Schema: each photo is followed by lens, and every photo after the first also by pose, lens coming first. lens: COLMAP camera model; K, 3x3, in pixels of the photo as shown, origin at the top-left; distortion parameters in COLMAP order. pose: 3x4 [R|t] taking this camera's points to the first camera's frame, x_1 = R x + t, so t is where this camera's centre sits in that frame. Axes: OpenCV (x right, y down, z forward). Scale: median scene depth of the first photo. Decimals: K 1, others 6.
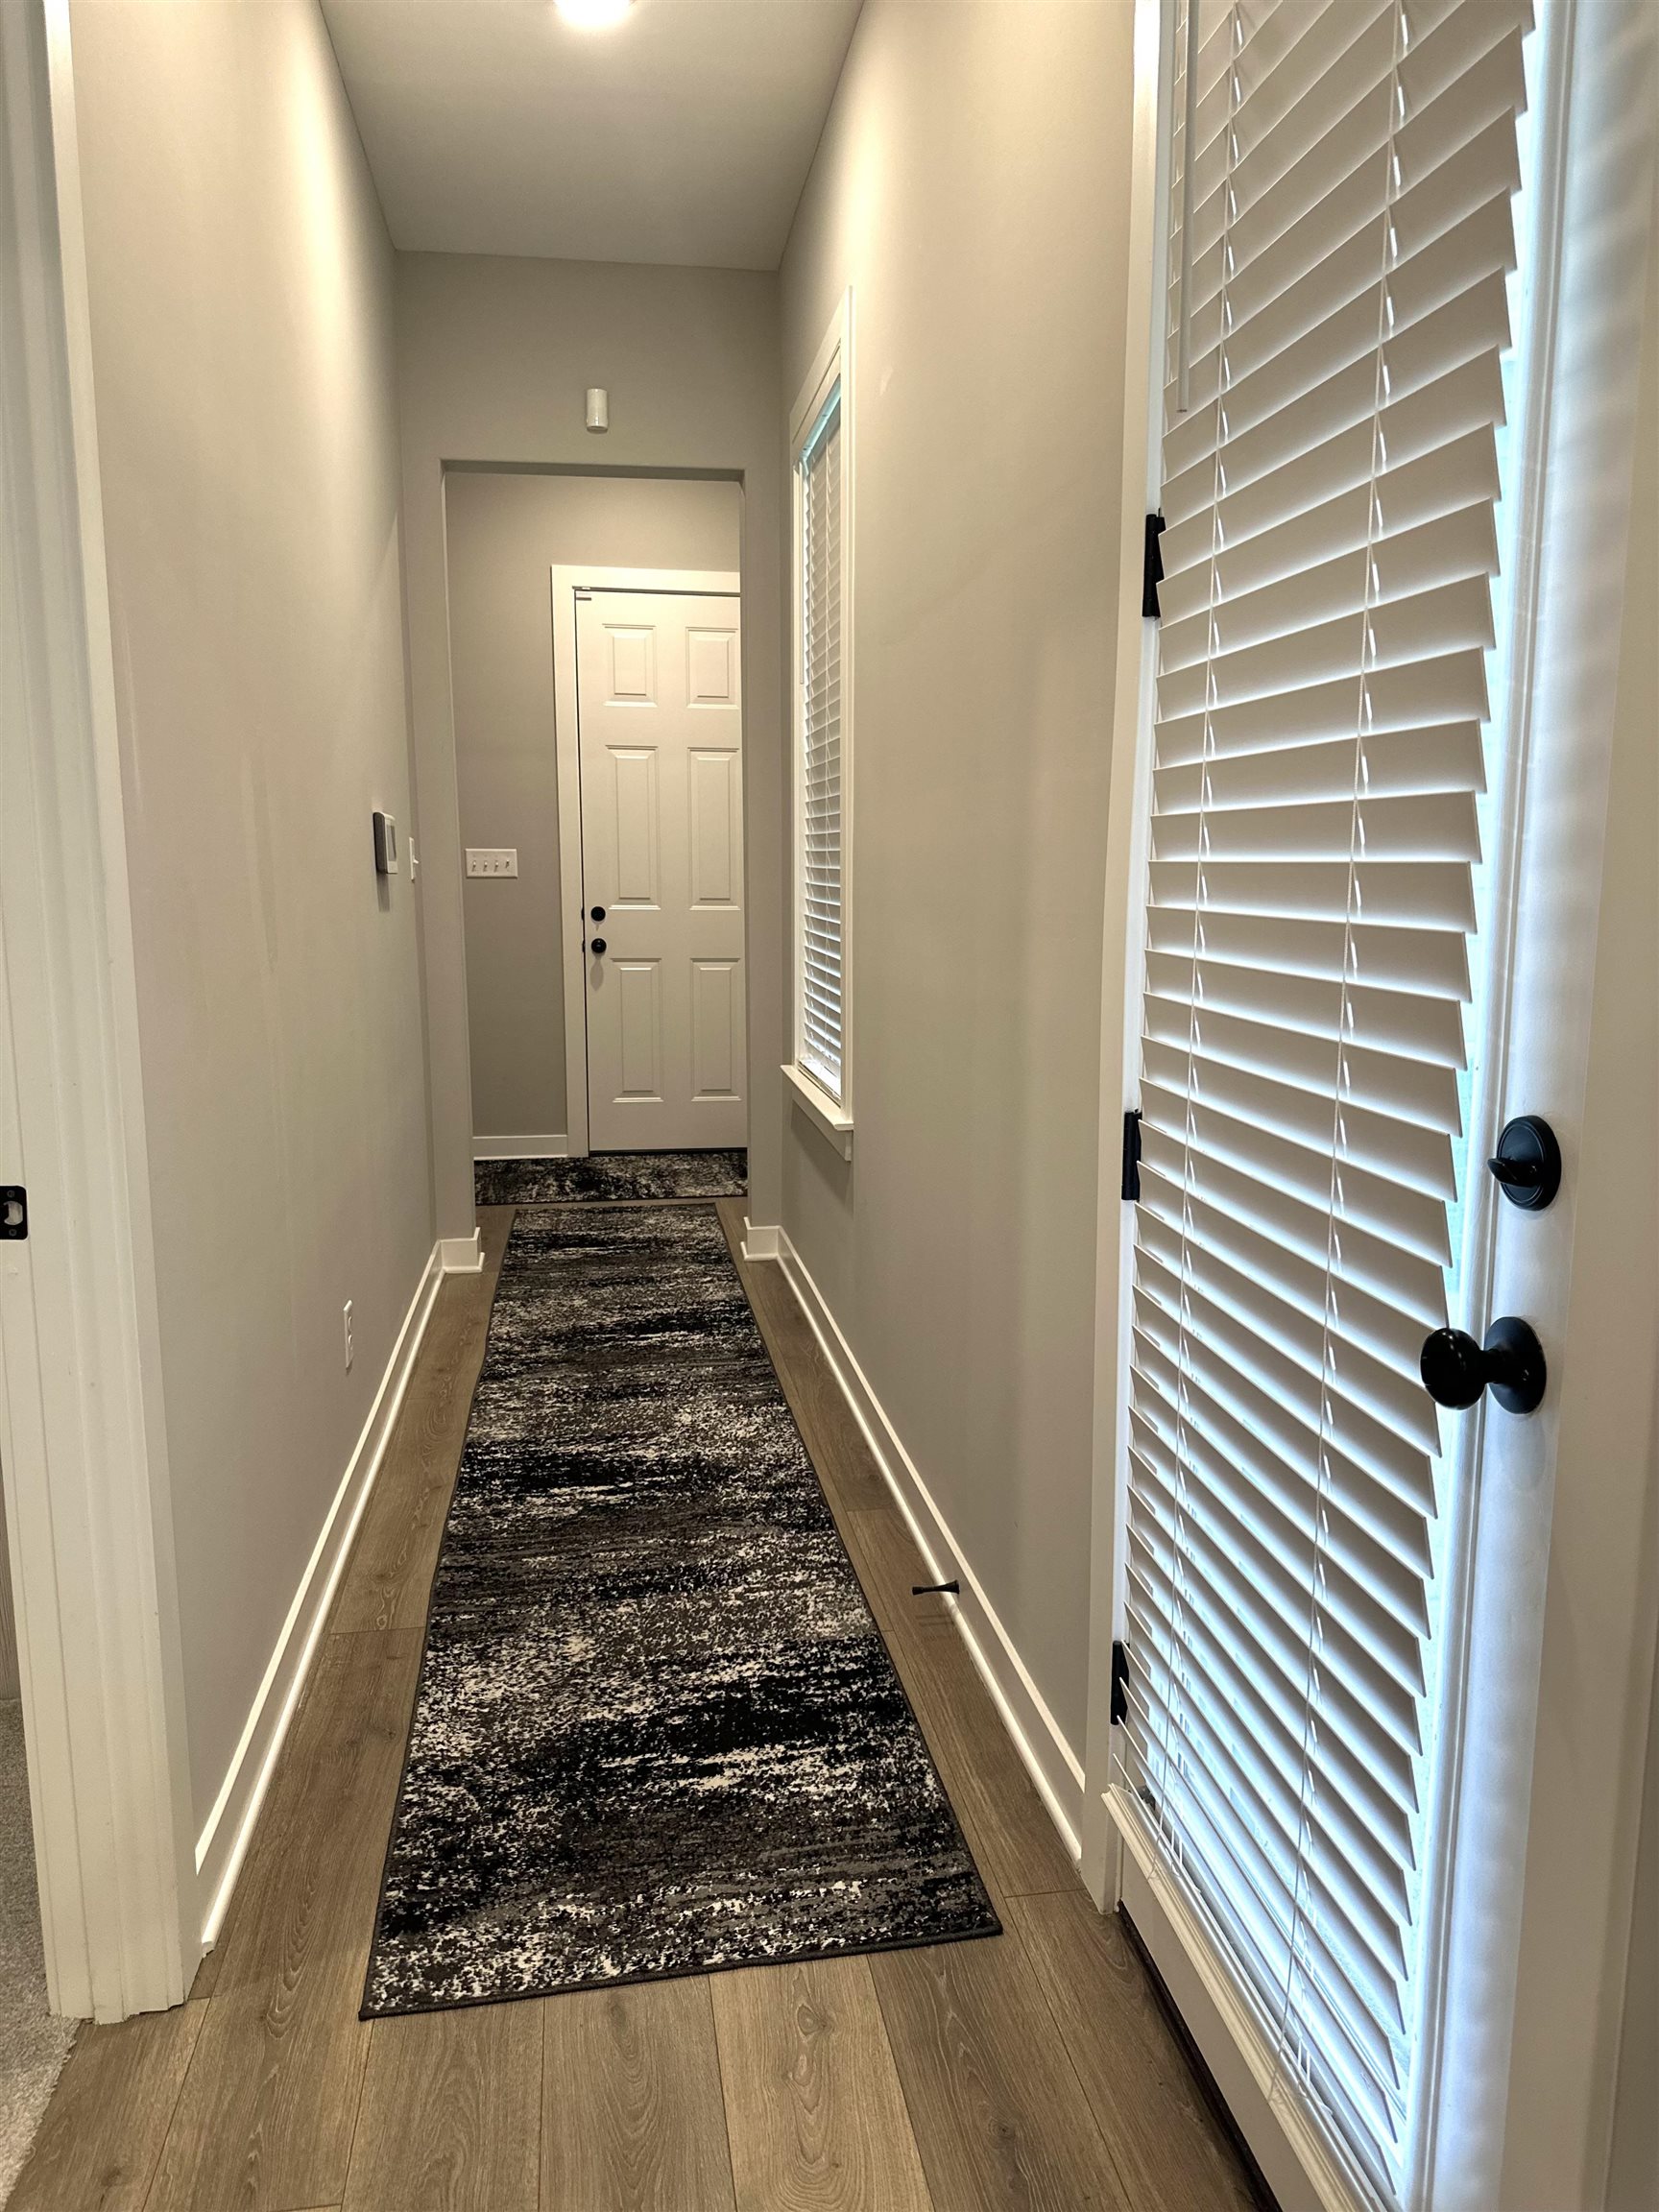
lens RADIAL K [[1566.7, 0, 838.4], [0, 1566.7, 1110.3], [0, 0, 1]] dist [0.157178, -0.206689]
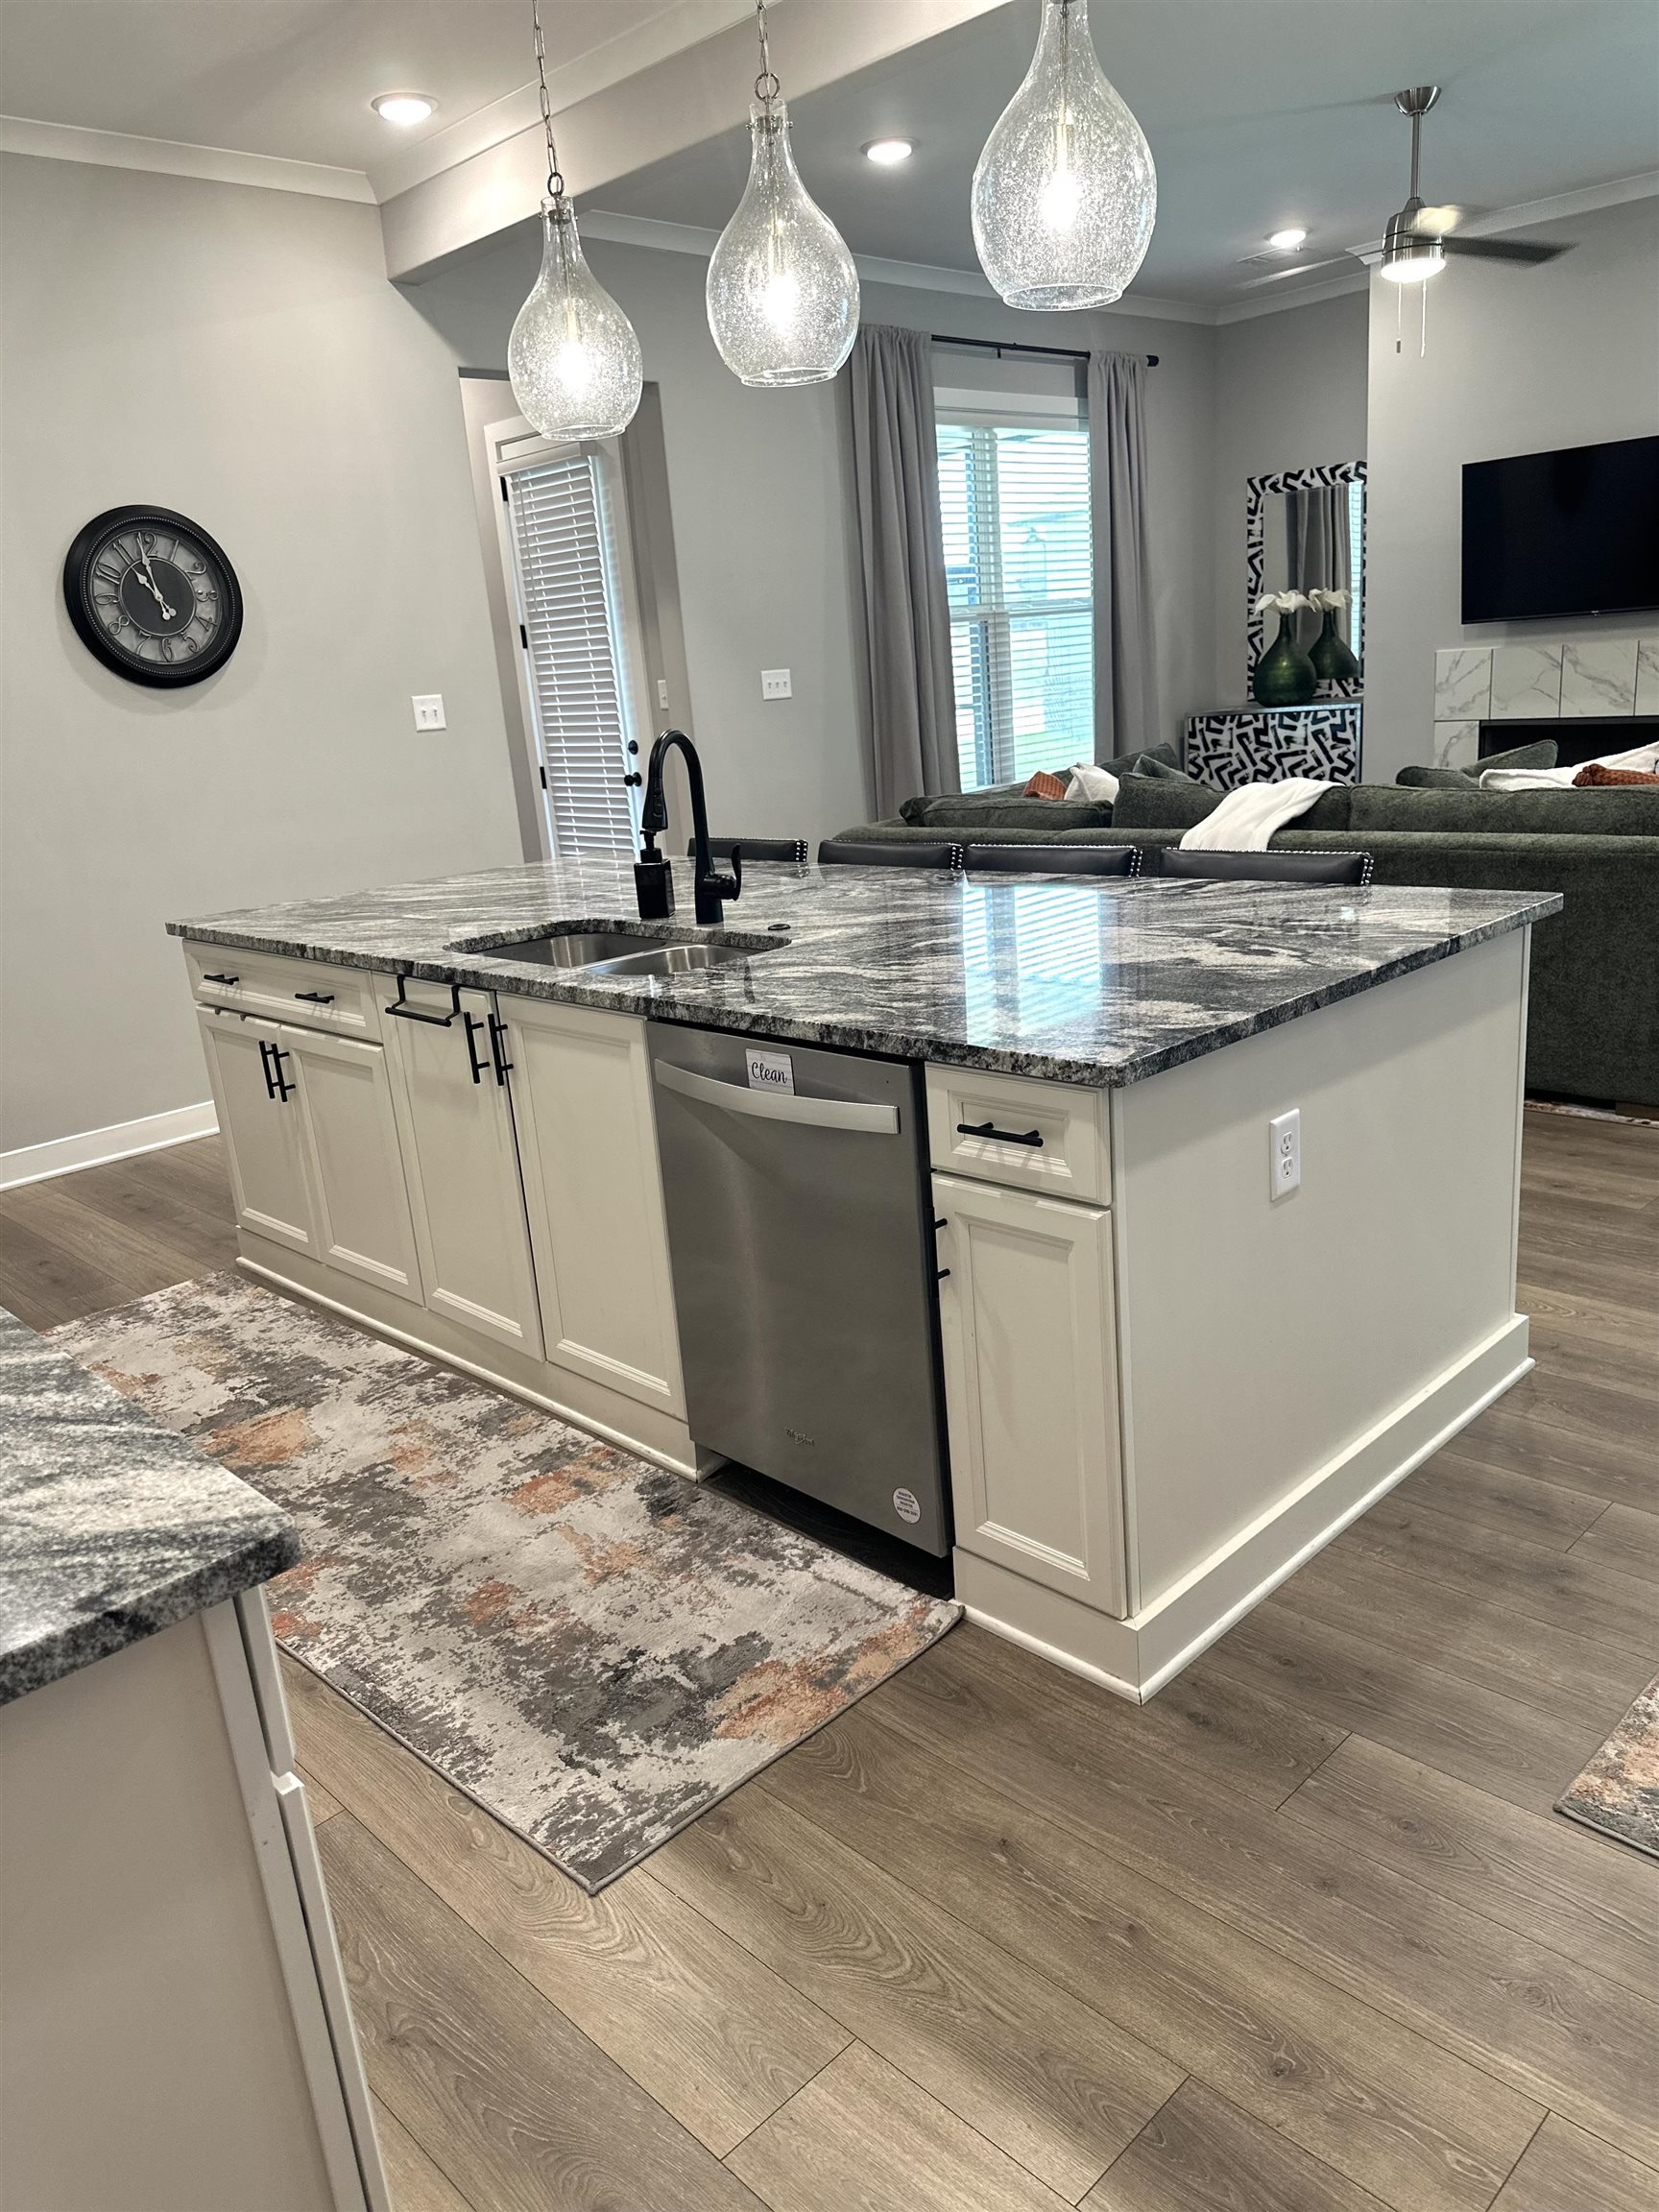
lens RADIAL K [[1566.7, 0, 838.4], [0, 1566.7, 1110.3], [0, 0, 1]] dist [0.157178, -0.206689]
pose [[0.812791, -0.230668, 0.534942, -0.594491], [0.176194, 0.972599, 0.151679, 0.141369], [-0.555271, -0.029030, 0.831163, -1.081632]]
